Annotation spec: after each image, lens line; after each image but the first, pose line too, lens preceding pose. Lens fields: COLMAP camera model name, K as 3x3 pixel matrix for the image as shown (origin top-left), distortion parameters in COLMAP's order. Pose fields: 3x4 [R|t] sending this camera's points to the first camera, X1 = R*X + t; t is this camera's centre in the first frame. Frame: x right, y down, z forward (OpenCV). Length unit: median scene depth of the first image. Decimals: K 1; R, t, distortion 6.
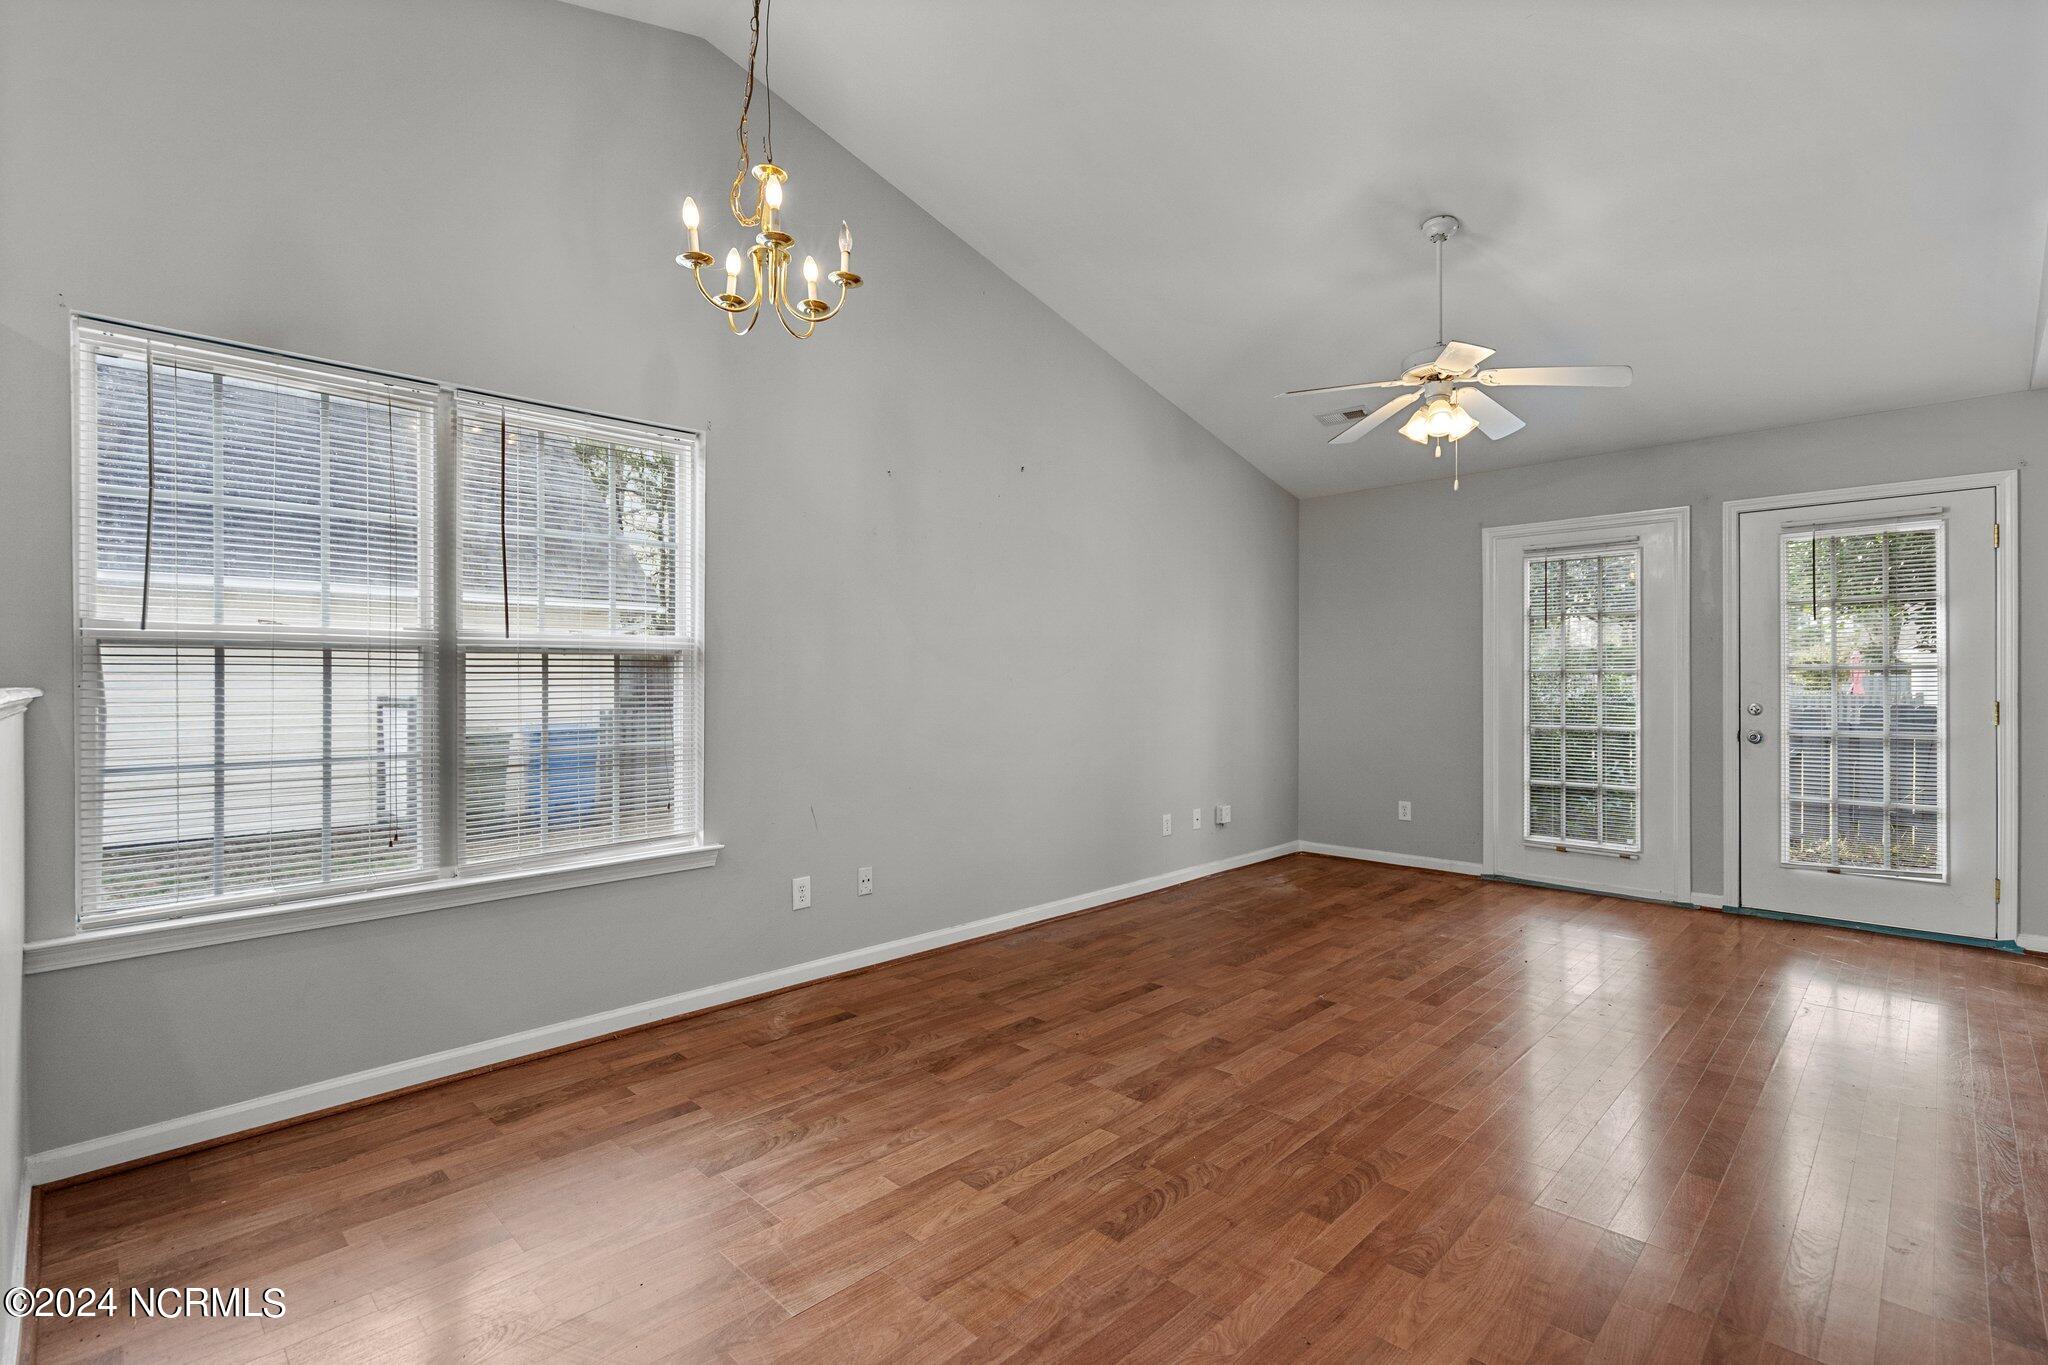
lens RADIAL K [[930.4, 0, 1024.0], [0, 930.4, 682.5], [0, 0, 1]] dist [0.003261, 0.000479]
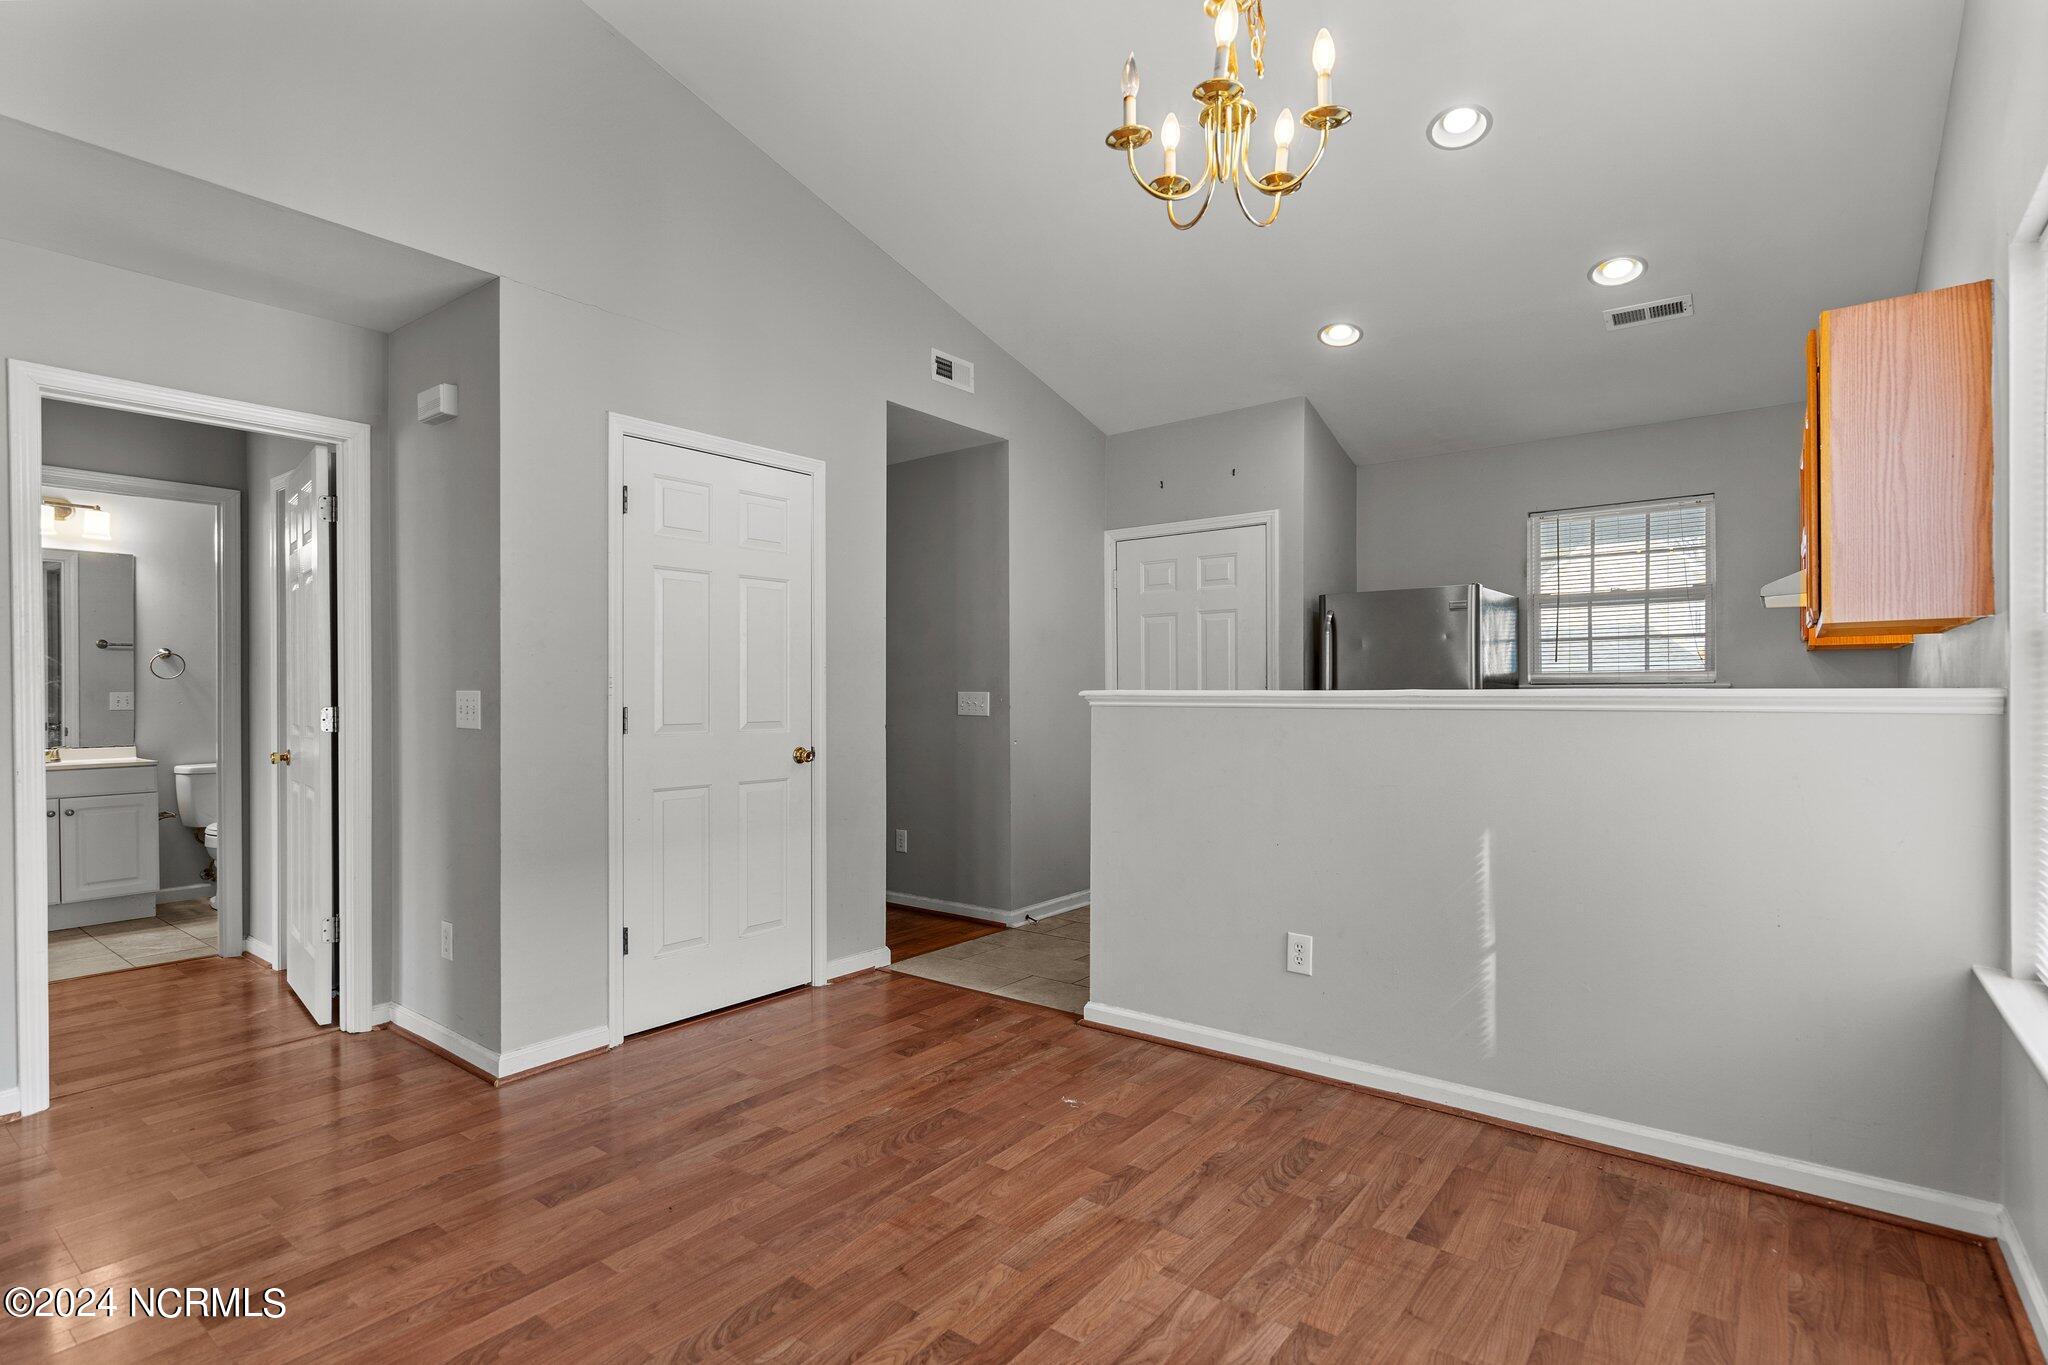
lens RADIAL K [[1001.8, 0, 1024.0], [0, 1001.8, 682.5], [0, 0, 1]] dist [0.001919, 0.000244]
pose [[-0.992842, 0.006676, -0.119250, -0.011799], [0.007513, 0.999950, -0.006573, 0.000359], [0.119200, -0.007422, -0.992842, 1.632502]]
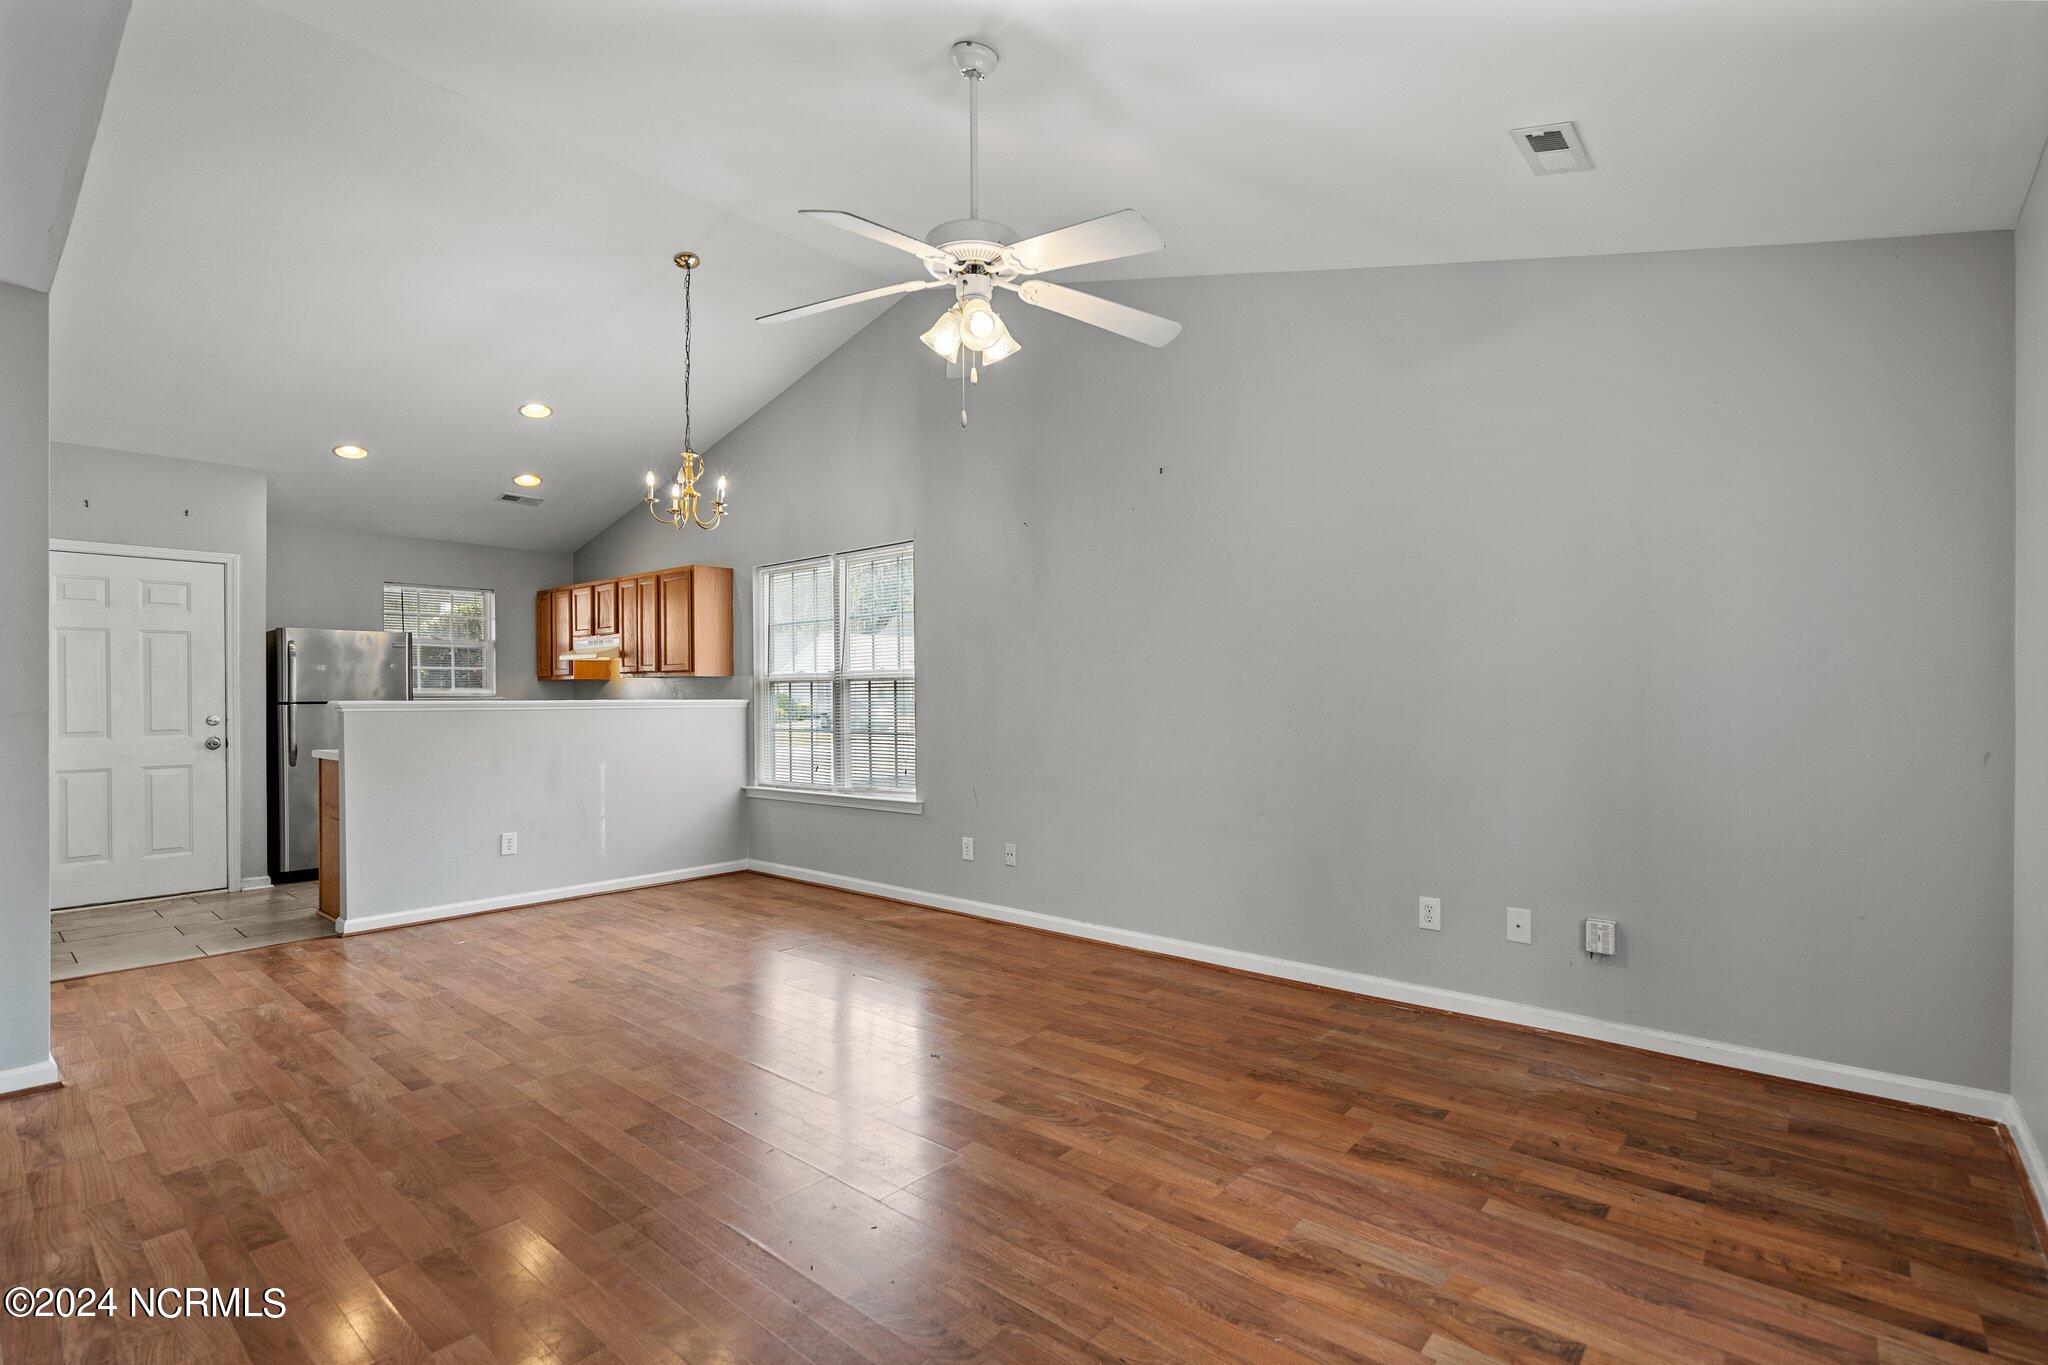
lens RADIAL K [[936.4, 0, 1023.0], [0, 936.4, 708.0], [0, 0, 1]] dist [-0.003459, -0.000013]
pose [[0.076938, 0.014740, -0.996927, 1.711372], [0.003633, 0.999880, 0.015064, -0.006225], [0.997029, -0.004781, 0.076876, 1.444424]]
